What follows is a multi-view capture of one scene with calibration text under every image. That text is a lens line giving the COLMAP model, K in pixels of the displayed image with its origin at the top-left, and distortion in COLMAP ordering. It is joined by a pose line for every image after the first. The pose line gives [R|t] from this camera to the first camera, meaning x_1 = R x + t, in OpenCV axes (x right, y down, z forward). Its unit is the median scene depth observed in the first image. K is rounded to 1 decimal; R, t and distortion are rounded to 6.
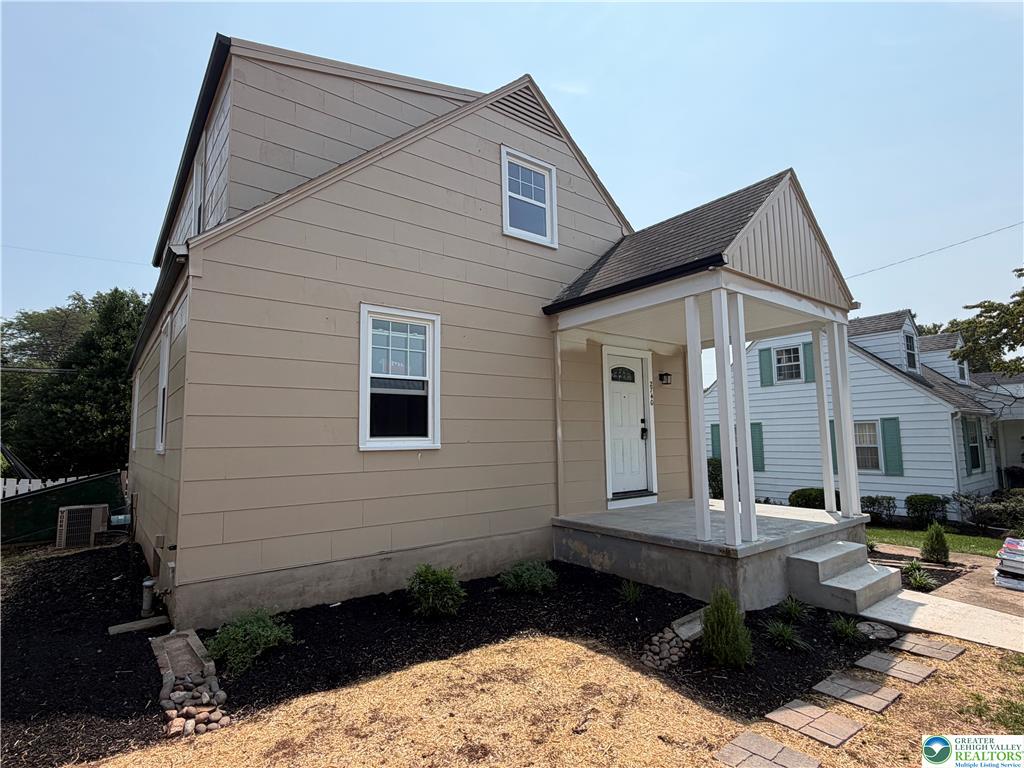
lens RADIAL K [[529.5, 0, 513.1], [0, 529.5, 390.1], [0, 0, 1]] dist [-0.002314, -0.001728]
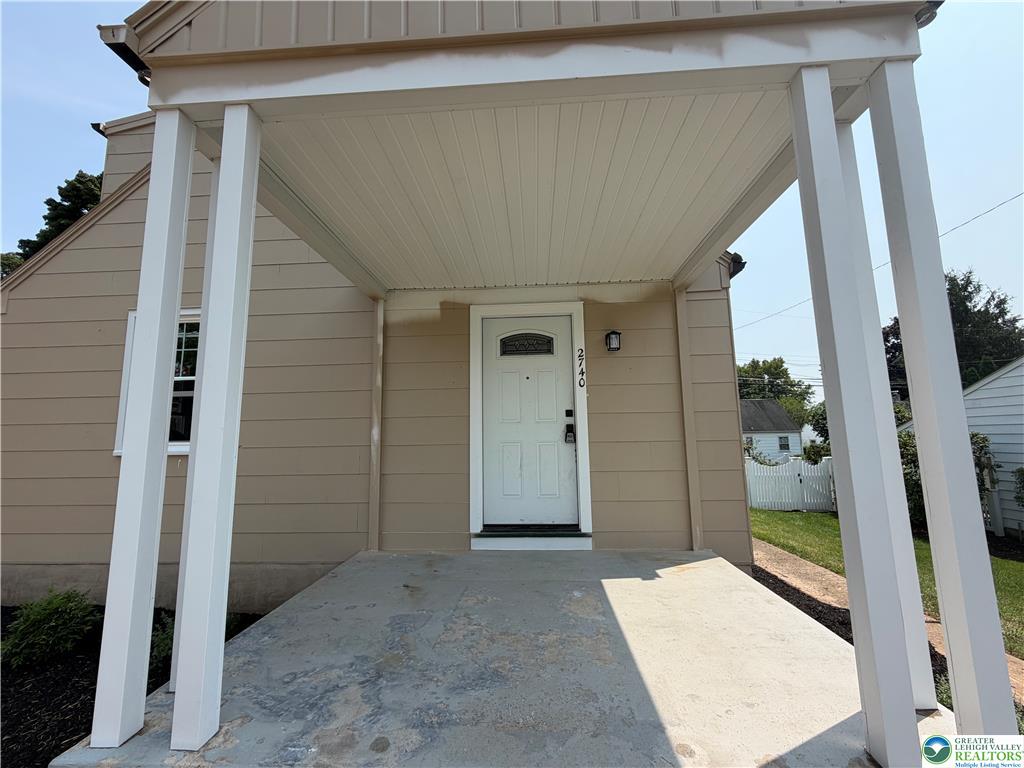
lens RADIAL K [[408.0, 0, 512.0], [0, 408.0, 384.0], [0, 0, 1]] dist [-0.001060, -0.000124]
pose [[0.749534, -0.081720, -0.656903, 0.560782], [0.066127, 0.996630, -0.048530, 0.046880], [0.658655, -0.007064, 0.752412, 0.643985]]
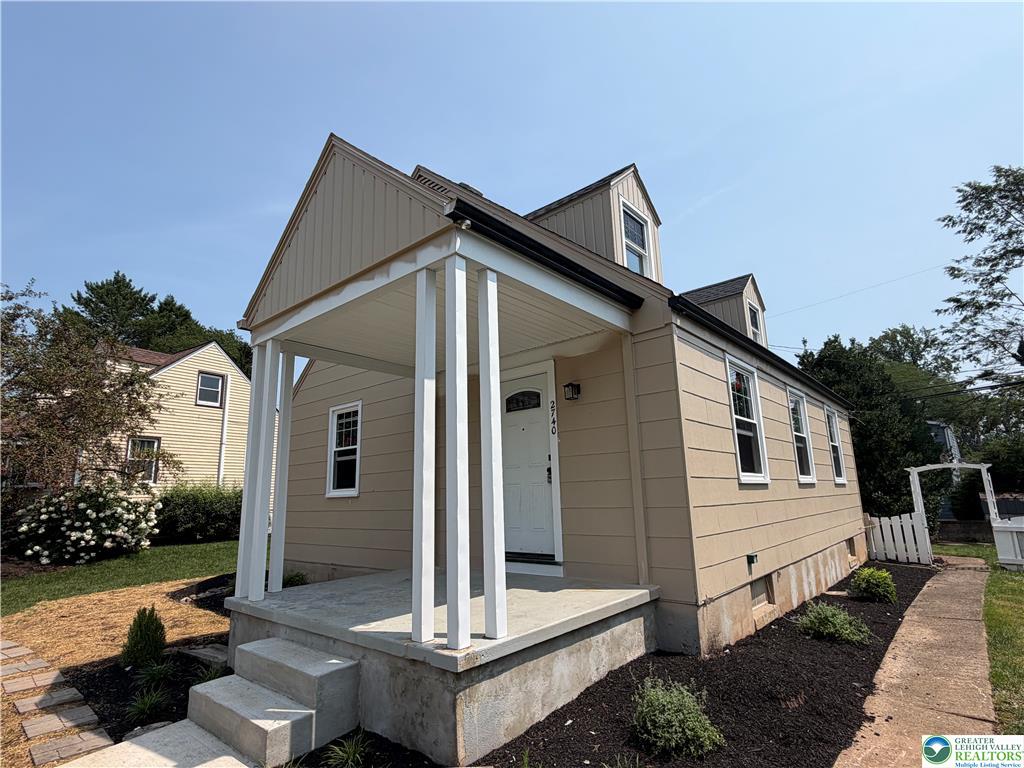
lens RADIAL K [[529.5, 0, 513.1], [0, 529.5, 390.1], [0, 0, 1]] dist [-0.002314, -0.001728]
pose [[0.197324, -0.186379, -0.962458, 1.033061], [0.115673, 0.979330, -0.165930, 0.089687], [0.973490, -0.078589, 0.214805, 0.873320]]
